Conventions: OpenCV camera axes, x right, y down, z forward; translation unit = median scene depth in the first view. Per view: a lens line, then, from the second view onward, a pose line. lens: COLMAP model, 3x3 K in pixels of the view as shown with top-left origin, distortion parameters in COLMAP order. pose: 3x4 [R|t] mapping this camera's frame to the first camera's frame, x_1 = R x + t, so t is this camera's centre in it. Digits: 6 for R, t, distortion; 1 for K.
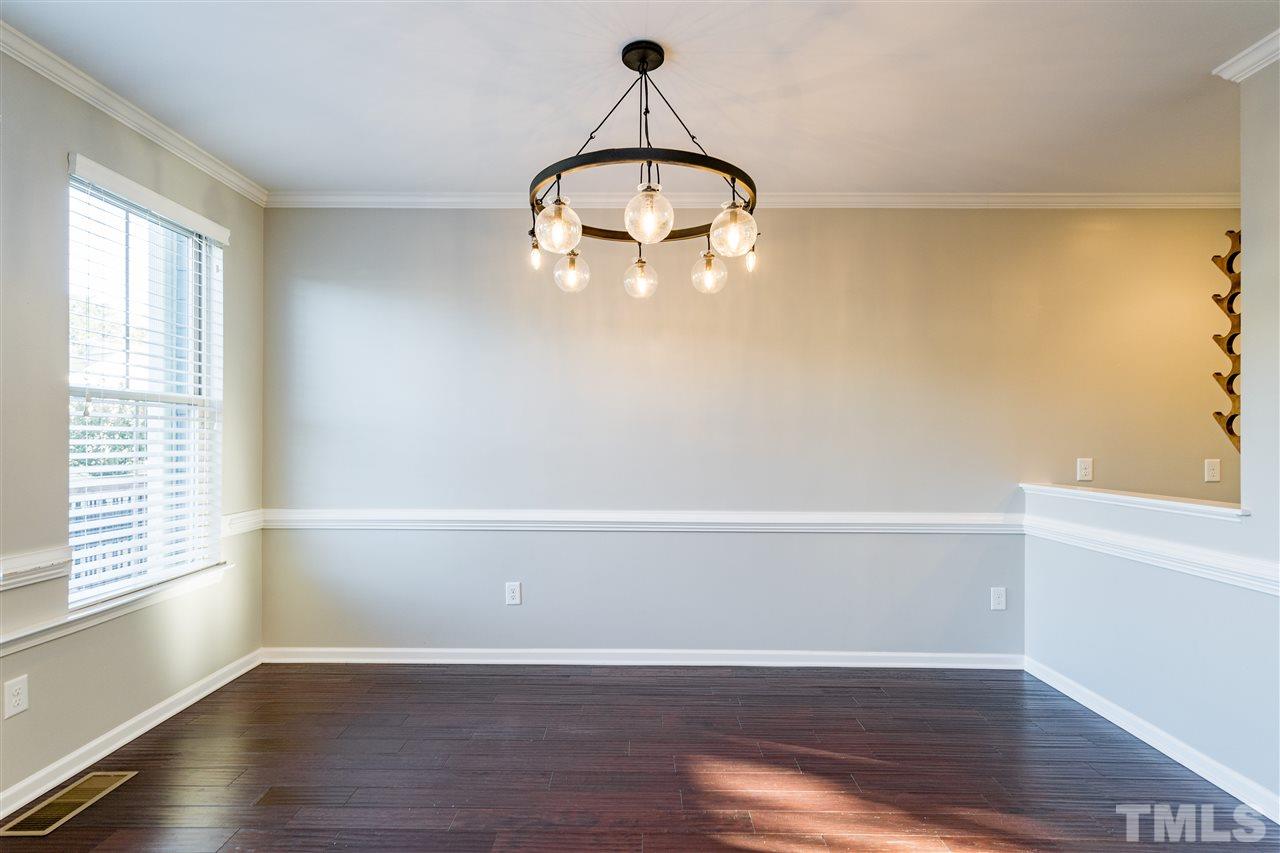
lens RADIAL K [[619.8, 0, 629.0], [0, 619.8, 436.1], [0, 0, 1]] dist [0.001623, 0.000072]
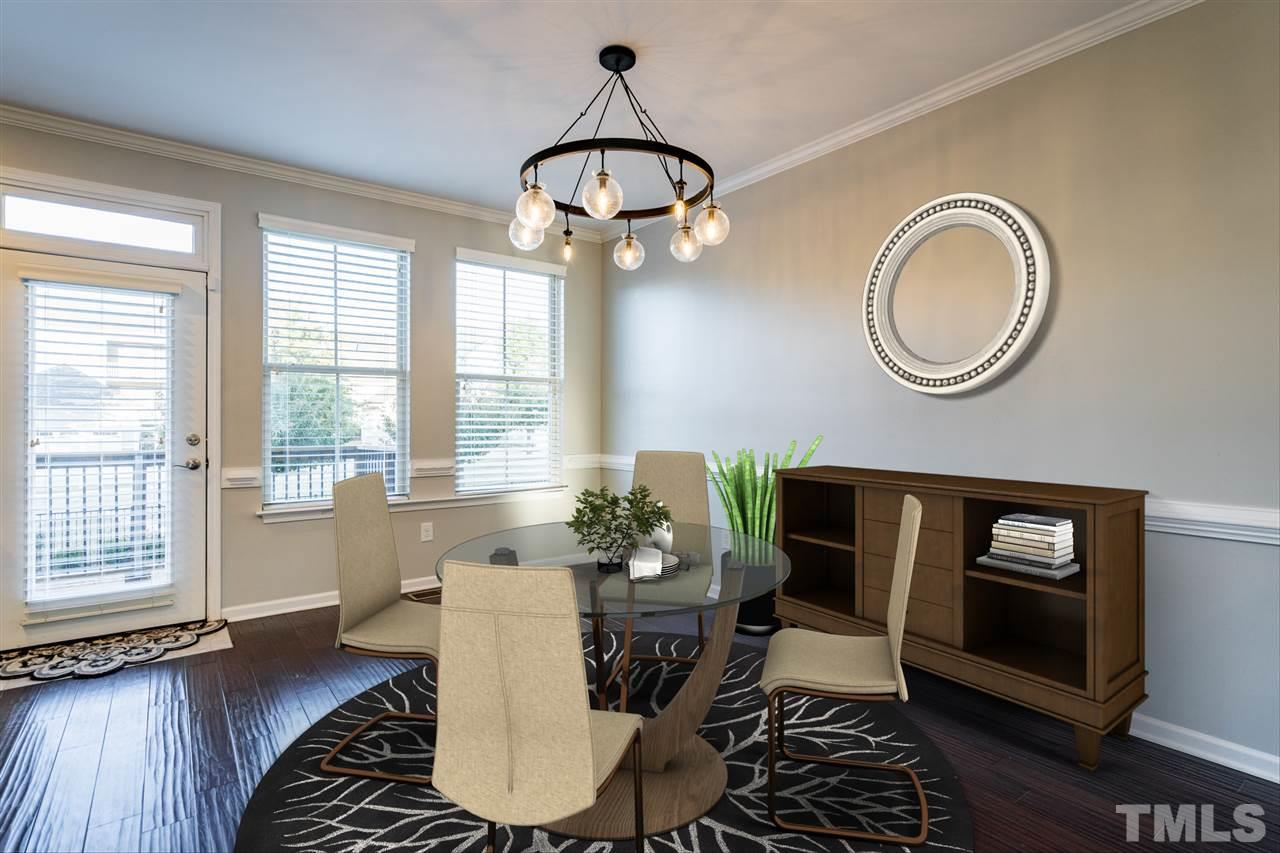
lens RADIAL K [[626.9, 0, 643.4], [0, 626.9, 419.6], [0, 0, 1]] dist [0.001412, 0.000252]
pose [[0.606430, -0.002139, -0.795134, 0.915652], [0.000050, 0.999996, -0.002652, 0.061785], [0.795137, 0.001568, 0.606428, 0.309005]]
